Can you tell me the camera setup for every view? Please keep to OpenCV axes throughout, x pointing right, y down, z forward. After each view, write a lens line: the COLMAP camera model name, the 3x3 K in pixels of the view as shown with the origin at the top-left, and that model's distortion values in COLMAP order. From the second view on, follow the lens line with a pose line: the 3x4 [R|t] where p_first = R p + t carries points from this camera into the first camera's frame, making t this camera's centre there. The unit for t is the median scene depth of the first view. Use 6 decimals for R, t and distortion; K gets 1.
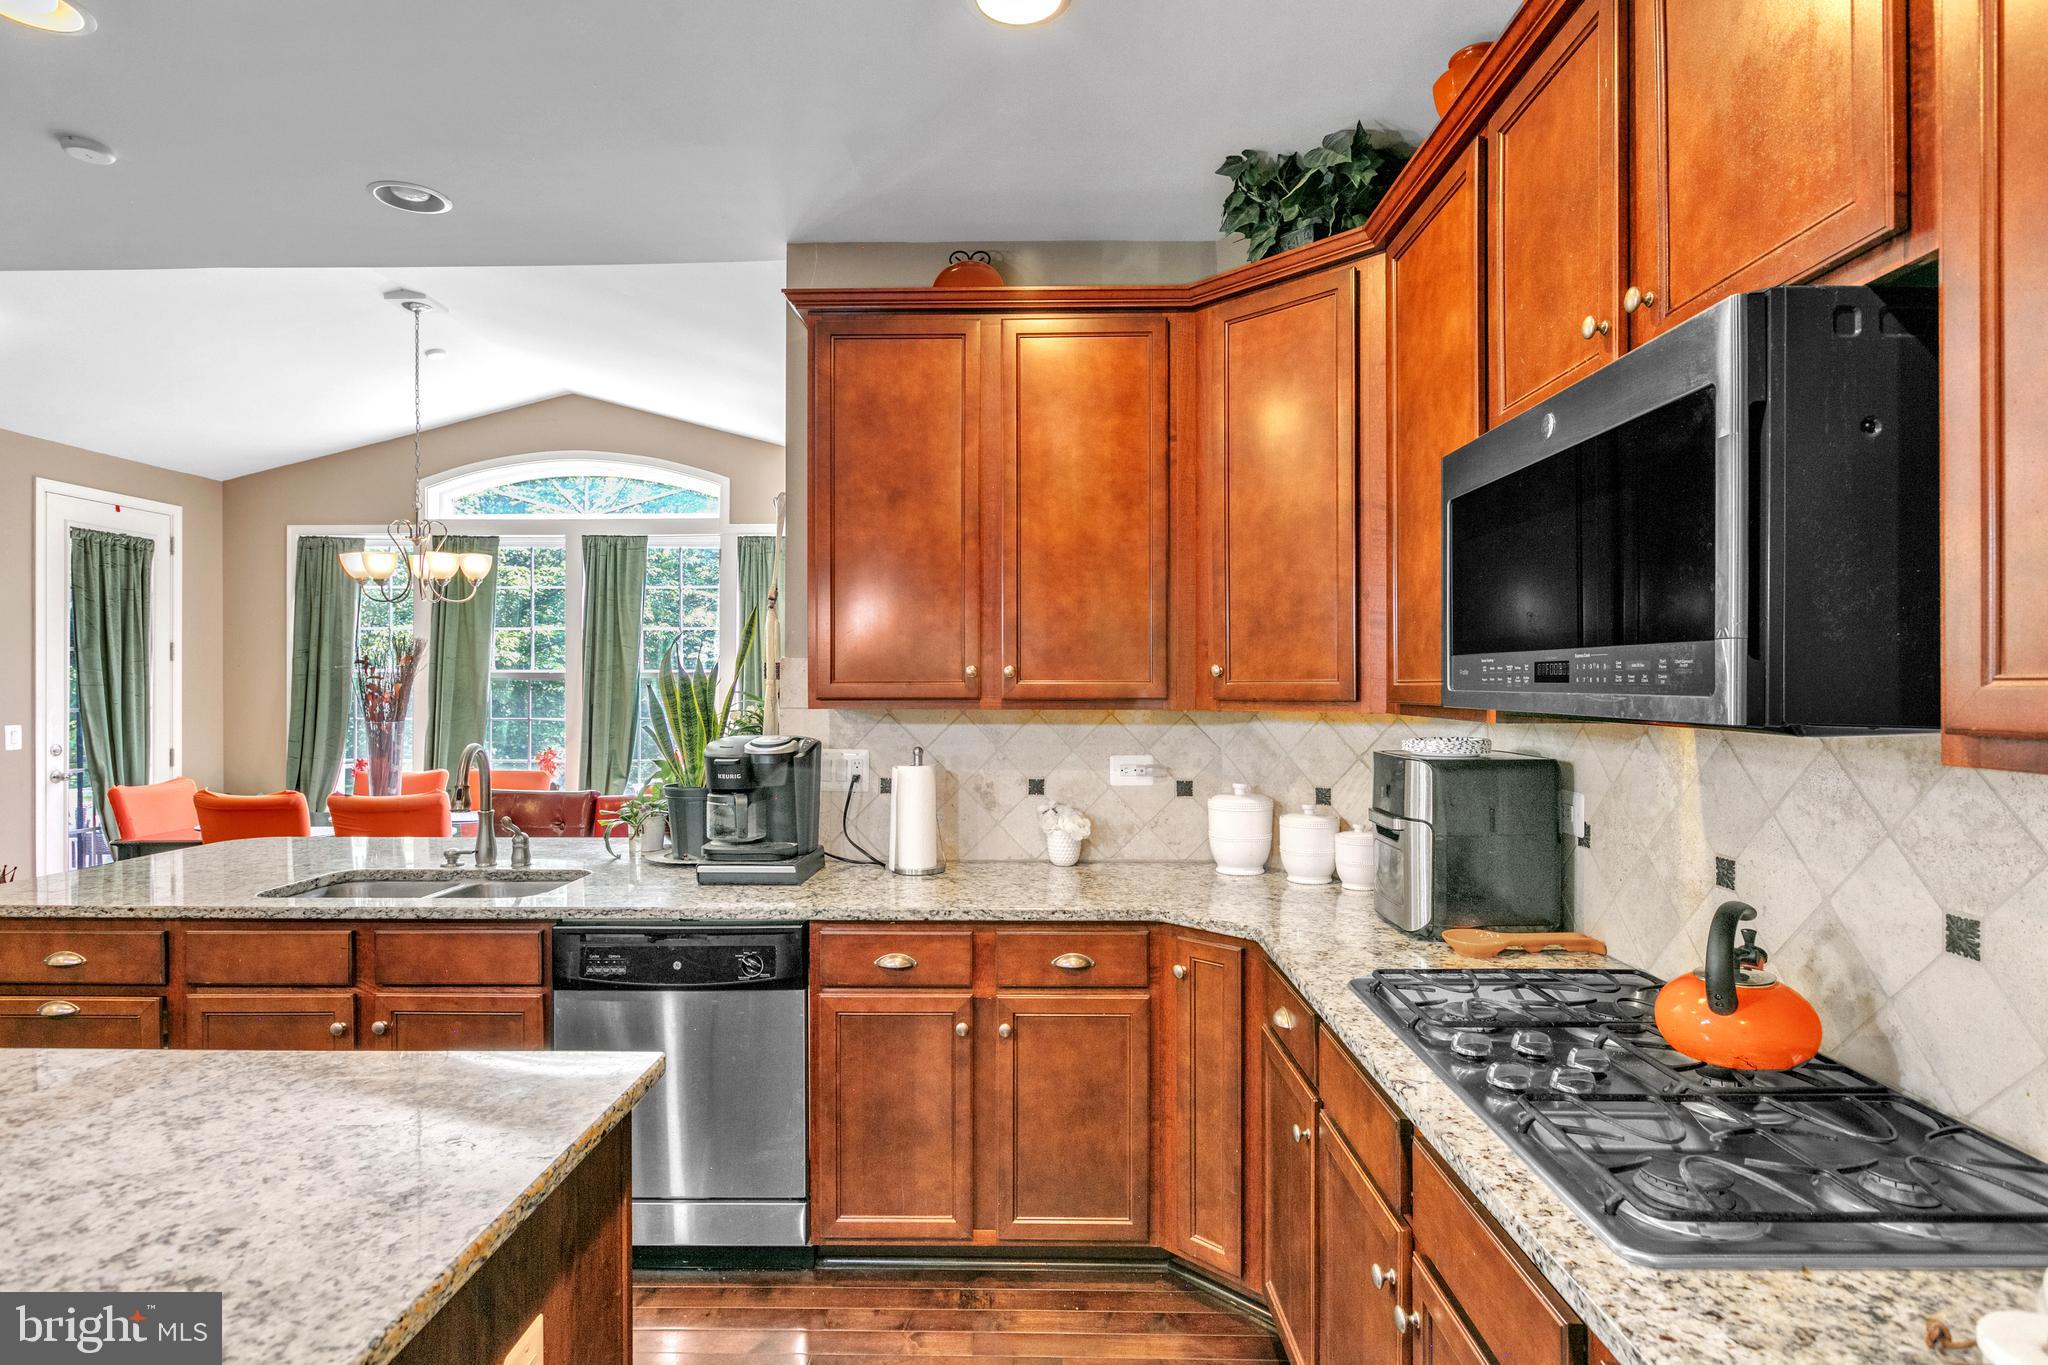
lens RADIAL K [[1060.0, 0, 1024.0], [0, 1060.0, 682.5], [0, 0, 1]] dist [0.001034, -0.000017]
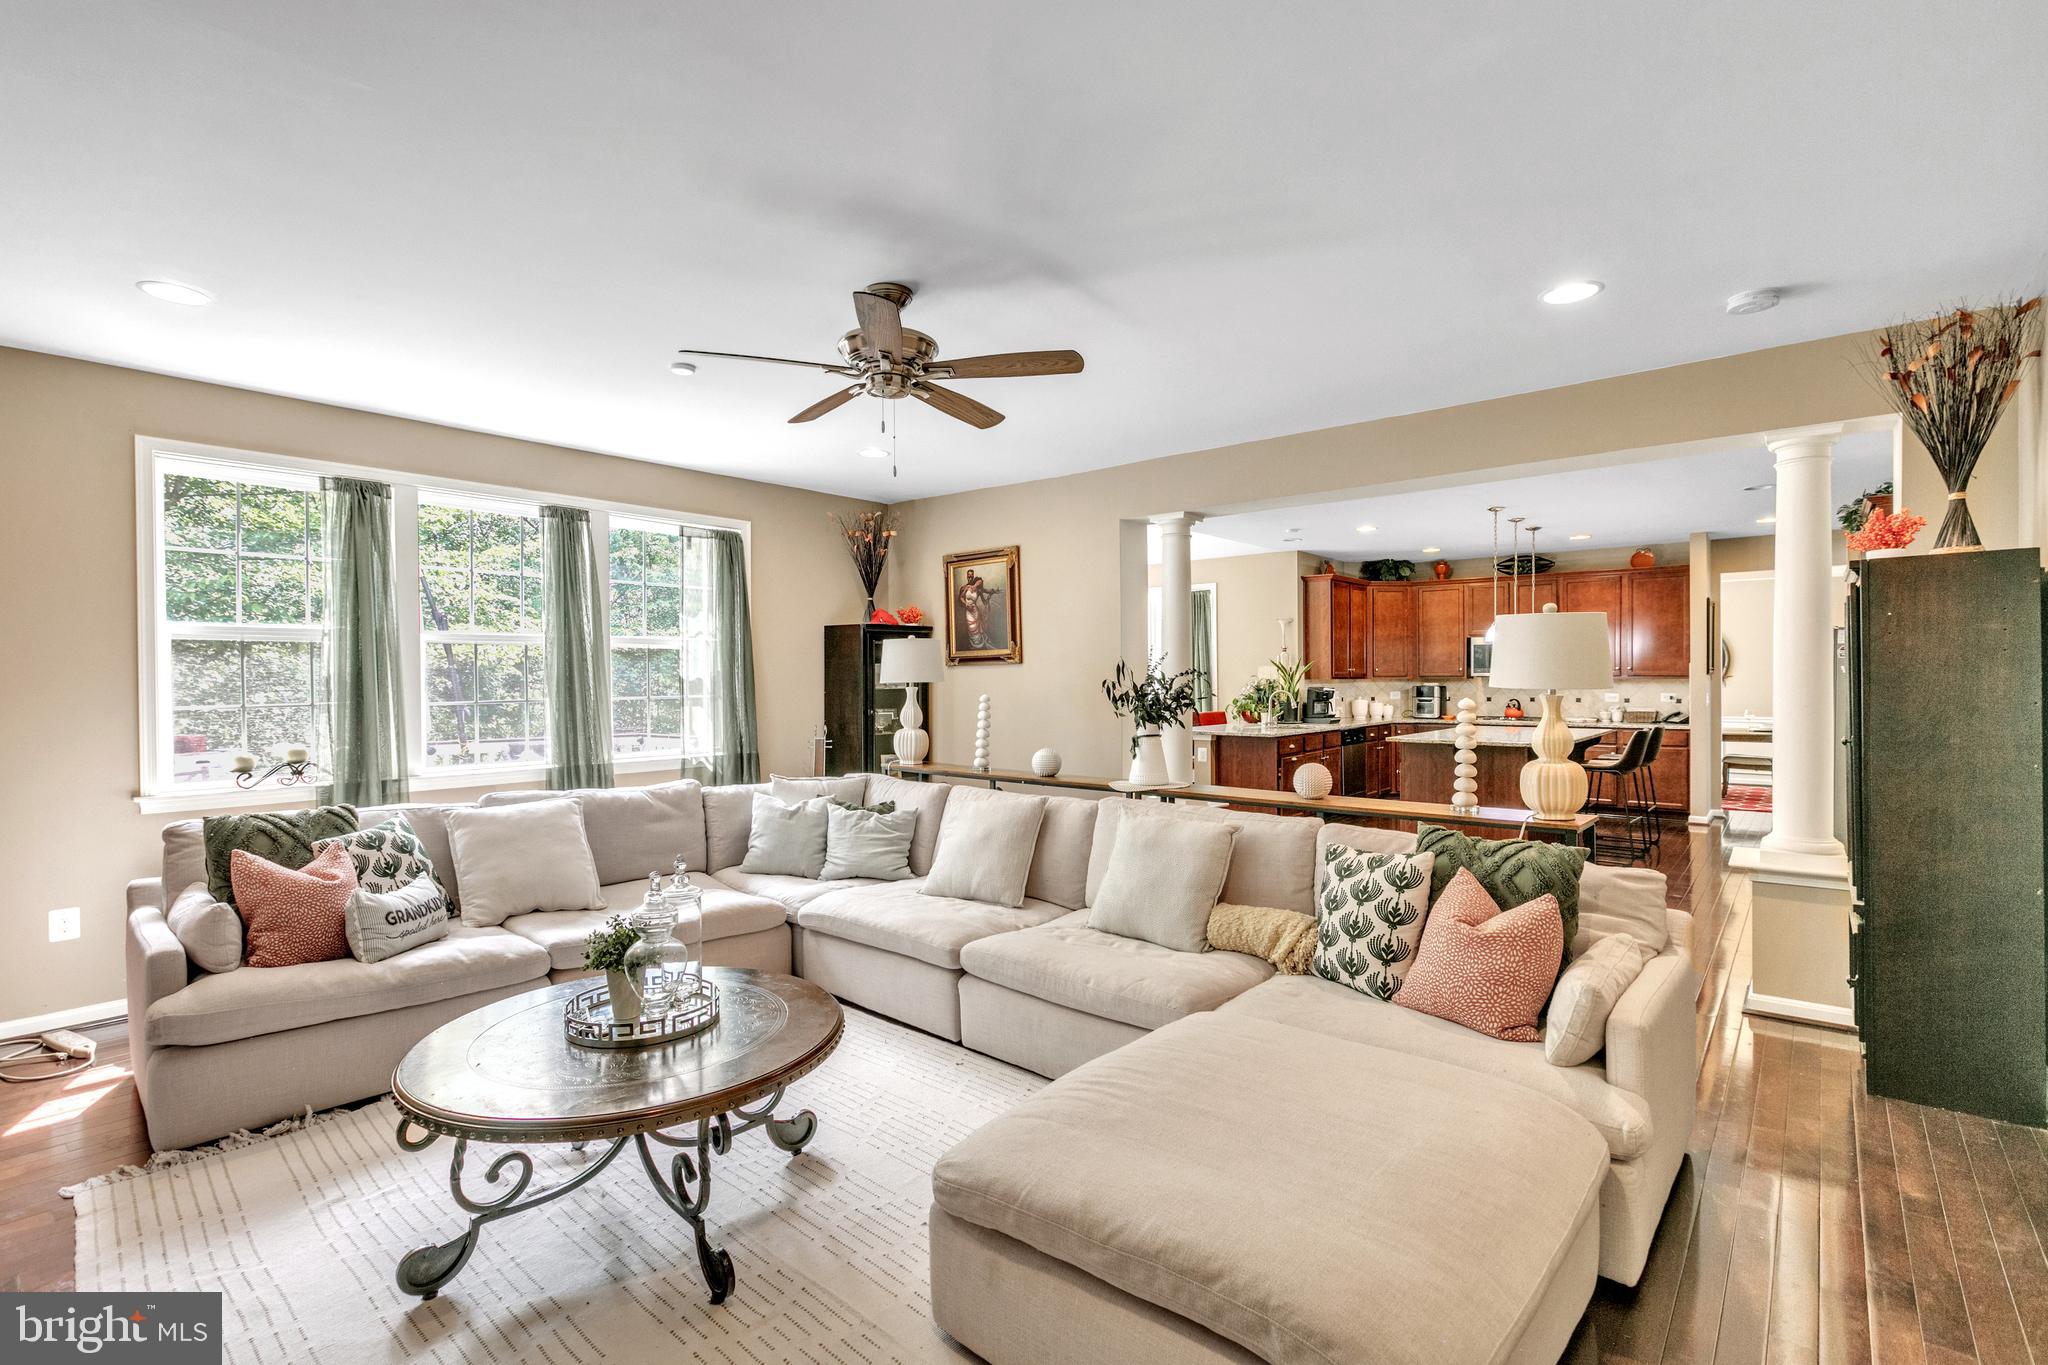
lens RADIAL K [[931.4, 0, 1024.0], [0, 931.4, 682.5], [0, 0, 1]] dist [0.000372, -0.000233]
pose [[0.634882, -0.008888, 0.772558, -3.995164], [0.003969, 0.999958, 0.008242, 0.004296], [-0.772599, -0.002167, 0.634891, -0.353044]]
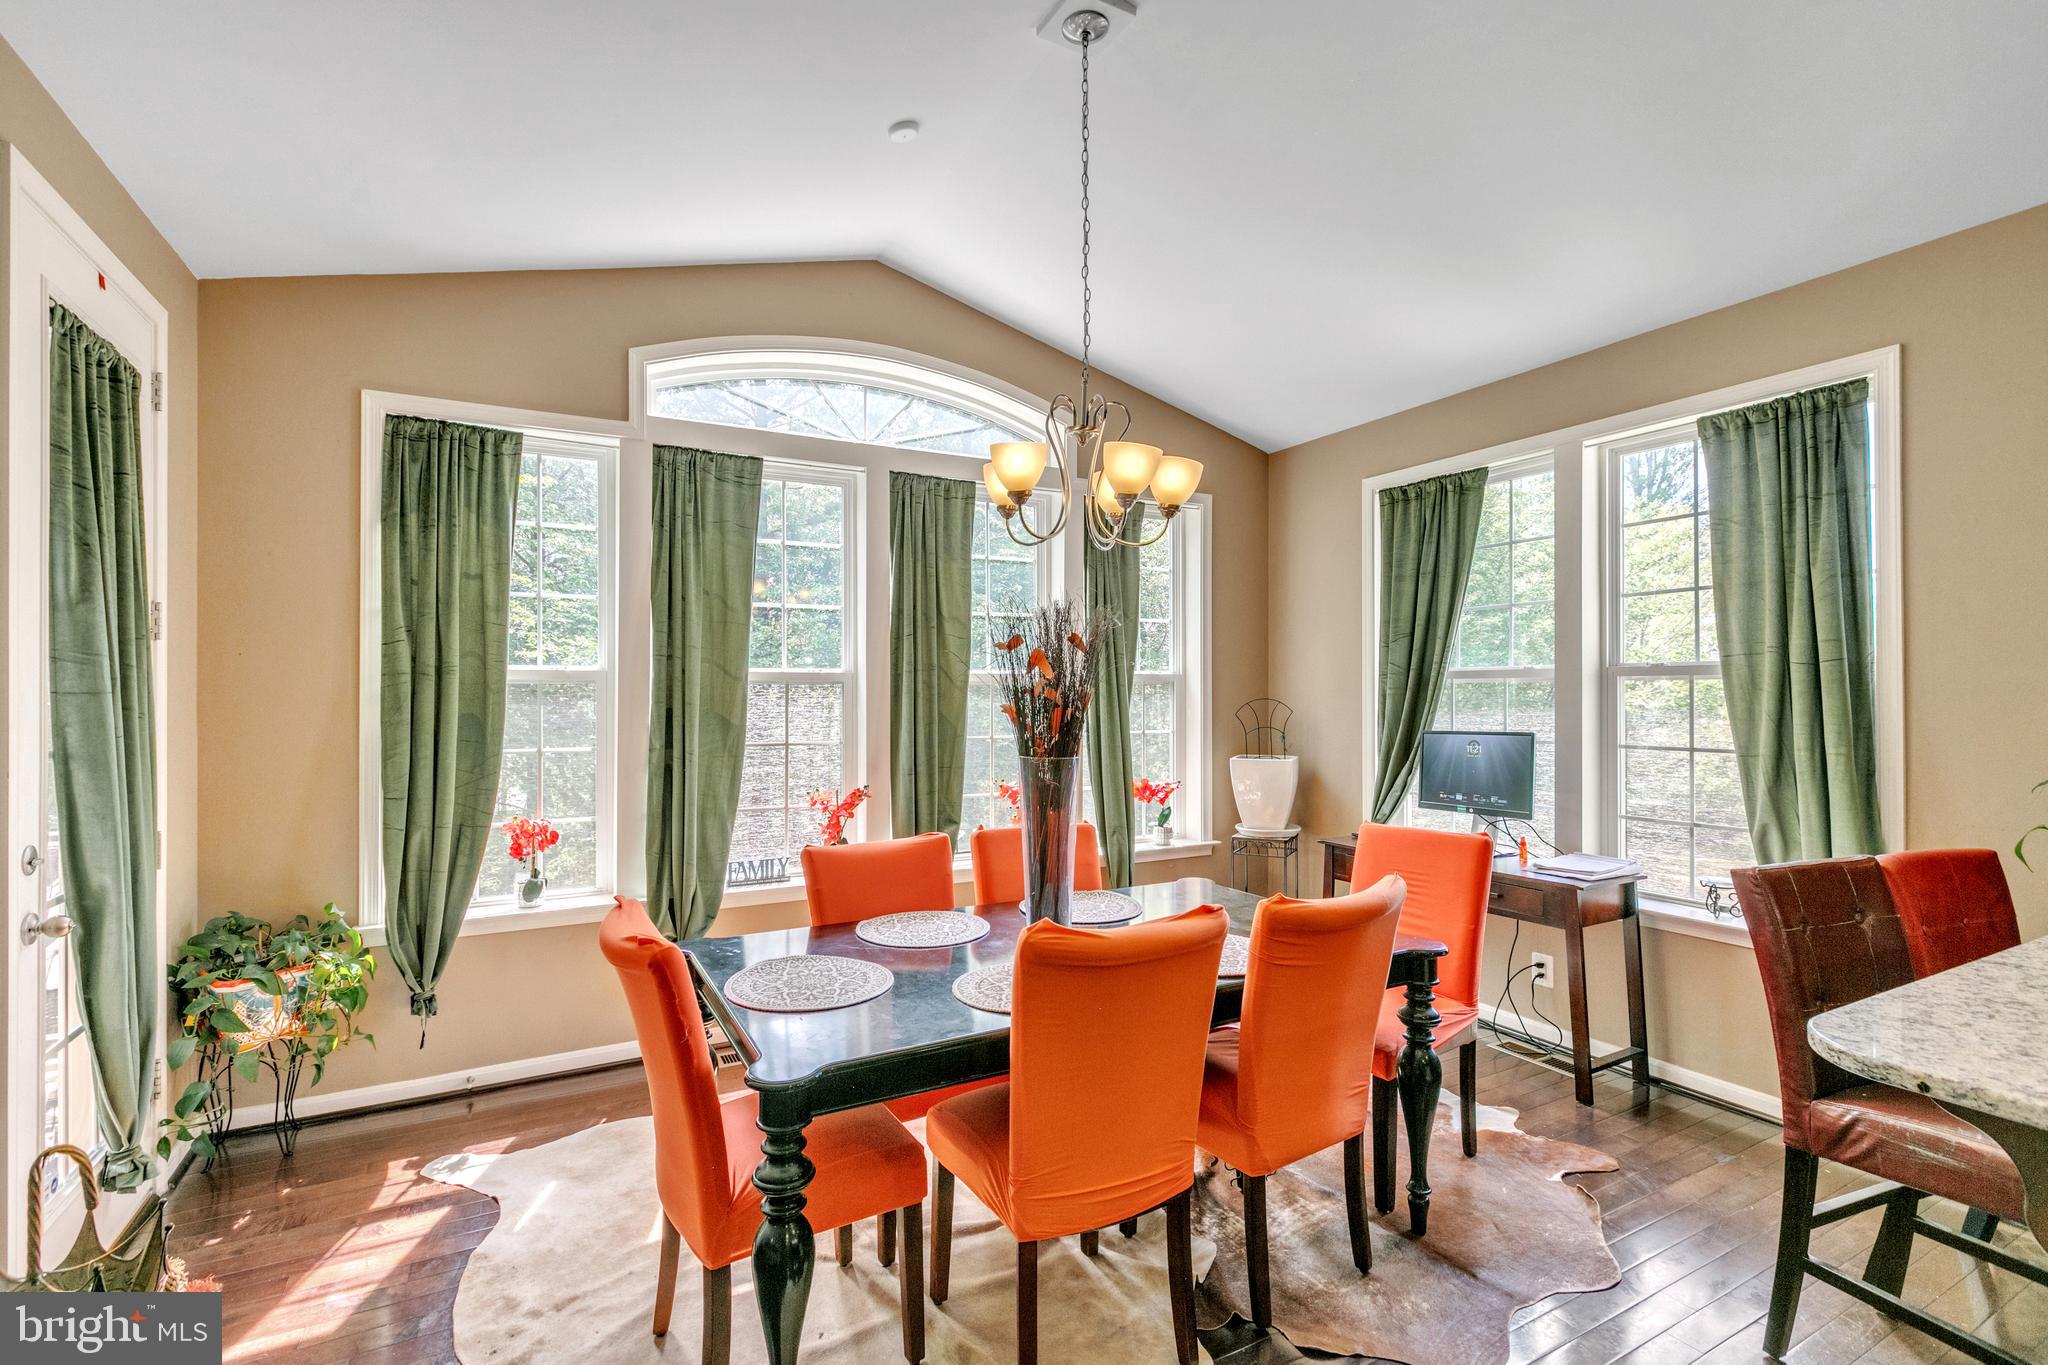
lens RADIAL K [[931.4, 0, 1024.0], [0, 931.4, 682.5], [0, 0, 1]] dist [0.000372, -0.000233]
pose [[0.870938, 0.002880, 0.491385, -1.696408], [0.000725, 0.999974, -0.007146, 0.004046], [-0.491393, 0.006580, 0.870913, 1.164030]]
